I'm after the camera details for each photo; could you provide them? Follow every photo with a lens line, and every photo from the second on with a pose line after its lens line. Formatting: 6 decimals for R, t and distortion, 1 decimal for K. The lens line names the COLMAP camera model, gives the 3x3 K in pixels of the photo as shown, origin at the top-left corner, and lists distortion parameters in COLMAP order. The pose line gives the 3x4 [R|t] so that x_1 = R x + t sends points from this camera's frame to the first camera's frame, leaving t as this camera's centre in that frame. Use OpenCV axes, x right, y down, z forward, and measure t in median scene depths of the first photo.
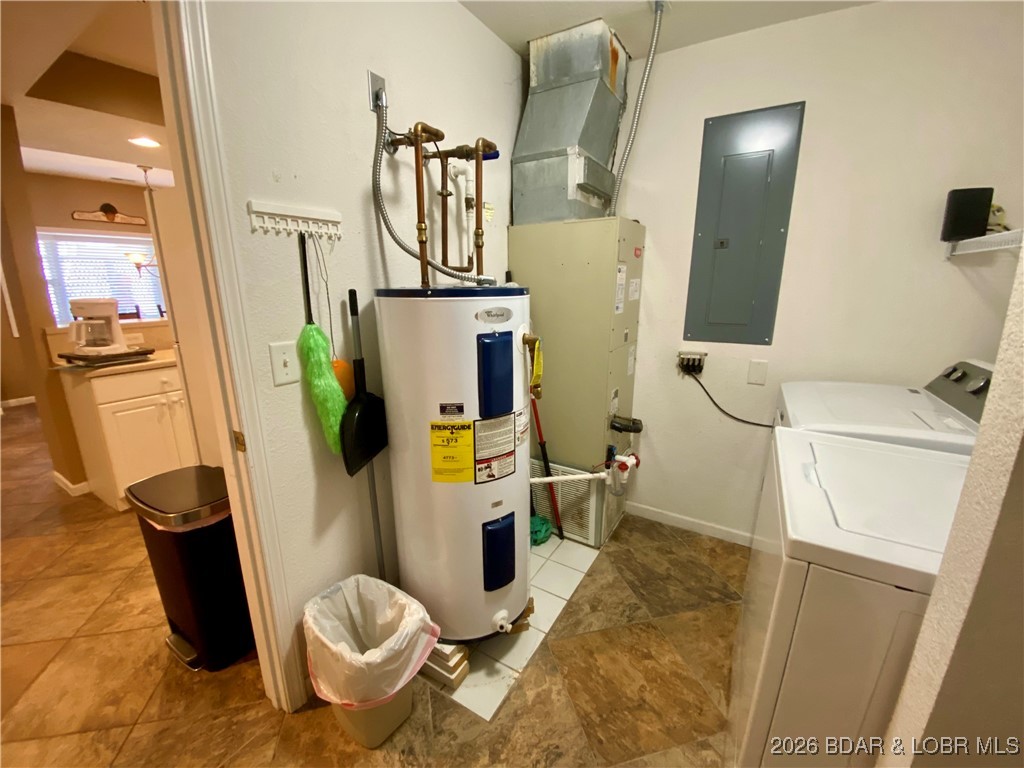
lens RADIAL K [[415.2, 0, 507.1], [0, 415.2, 386.1], [0, 0, 1]] dist [0.010496, -0.014918]
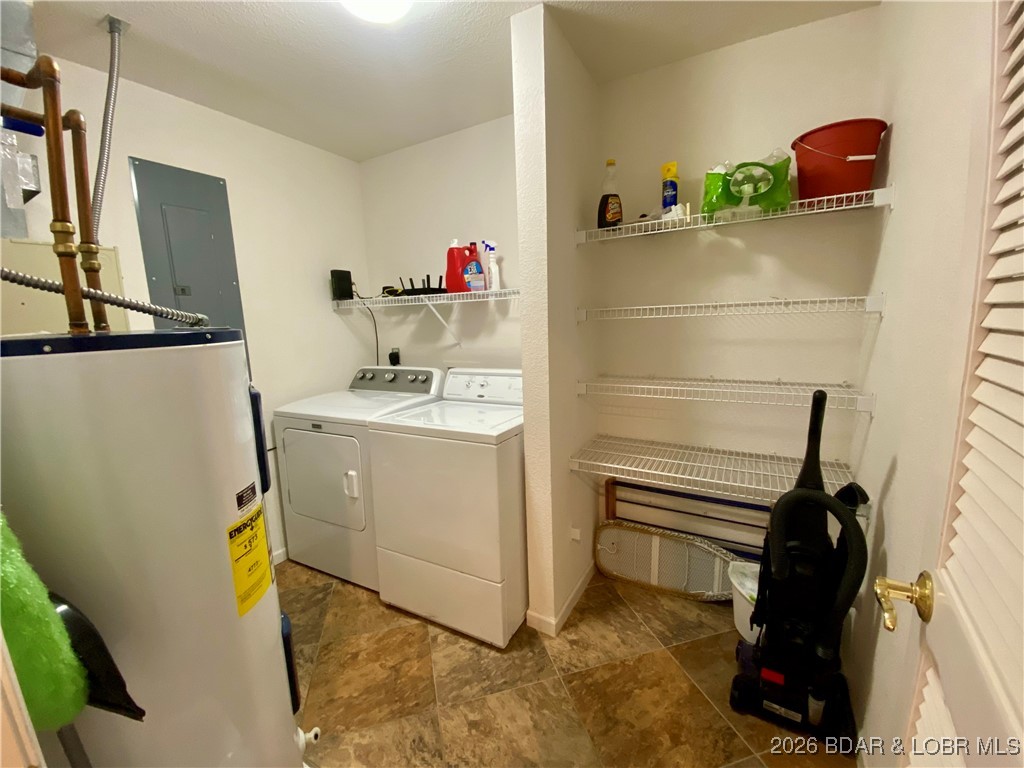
lens RADIAL K [[415.2, 0, 509.6], [0, 415.2, 387.6], [0, 0, 1]] dist [0.010496, -0.014918]
pose [[-0.025878, -0.153868, 0.987752, -0.718841], [0.270885, 0.950036, 0.155090, -0.096197], [-0.962264, 0.271581, 0.017095, 0.430529]]
